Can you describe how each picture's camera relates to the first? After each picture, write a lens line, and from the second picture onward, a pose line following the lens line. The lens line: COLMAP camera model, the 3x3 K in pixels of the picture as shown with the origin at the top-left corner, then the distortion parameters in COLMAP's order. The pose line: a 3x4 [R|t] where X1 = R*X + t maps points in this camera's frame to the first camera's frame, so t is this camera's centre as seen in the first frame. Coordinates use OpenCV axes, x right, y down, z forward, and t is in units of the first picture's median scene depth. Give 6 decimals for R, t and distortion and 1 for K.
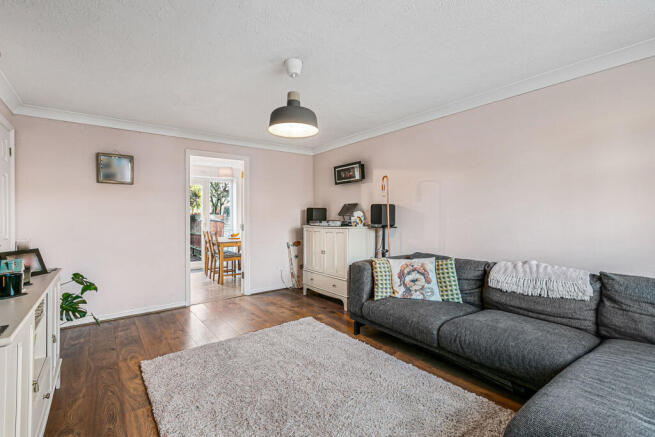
lens RADIAL K [[301.9, 0, 331.2], [0, 301.9, 215.9], [0, 0, 1]] dist [0.006947, 0.001332]
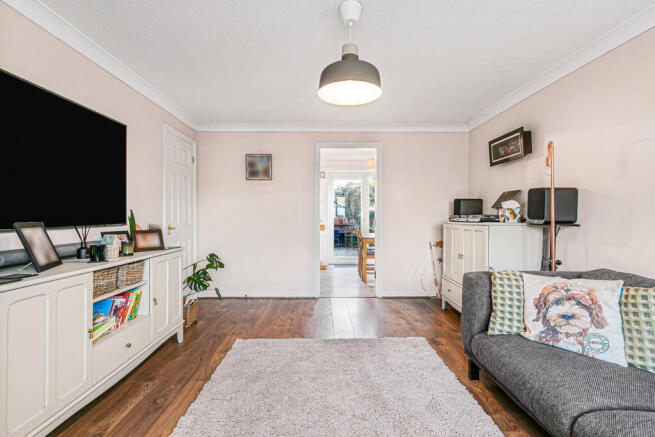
lens RADIAL K [[316.8, 0, 325.9], [0, 316.8, 215.2], [0, 0, 1]] dist [-0.001906, -0.000656]
pose [[0.793398, 0.008178, -0.608649, 0.269604], [-0.007144, 0.999966, 0.004123, 0.024774], [0.608662, 0.001077, 0.793429, 0.249999]]
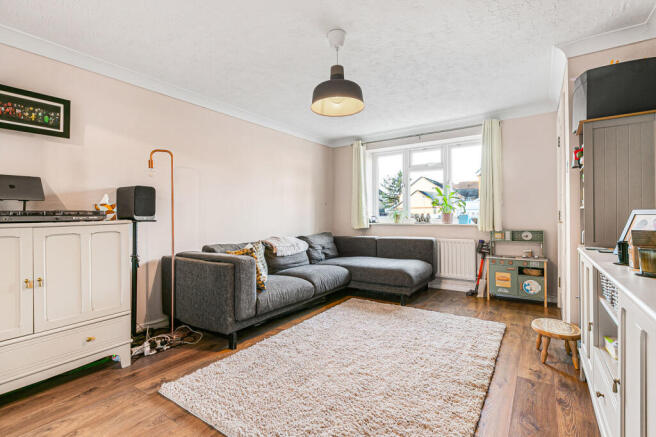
lens RADIAL K [[317.3, 0, 326.4], [0, 317.3, 215.2], [0, 0, 1]] dist [-0.001906, -0.000656]
pose [[-0.317551, 0.003962, 0.948233, -0.866837], [0.004405, 0.999987, -0.002703, 0.033492], [-0.948231, 0.003318, -0.317564, 1.094749]]
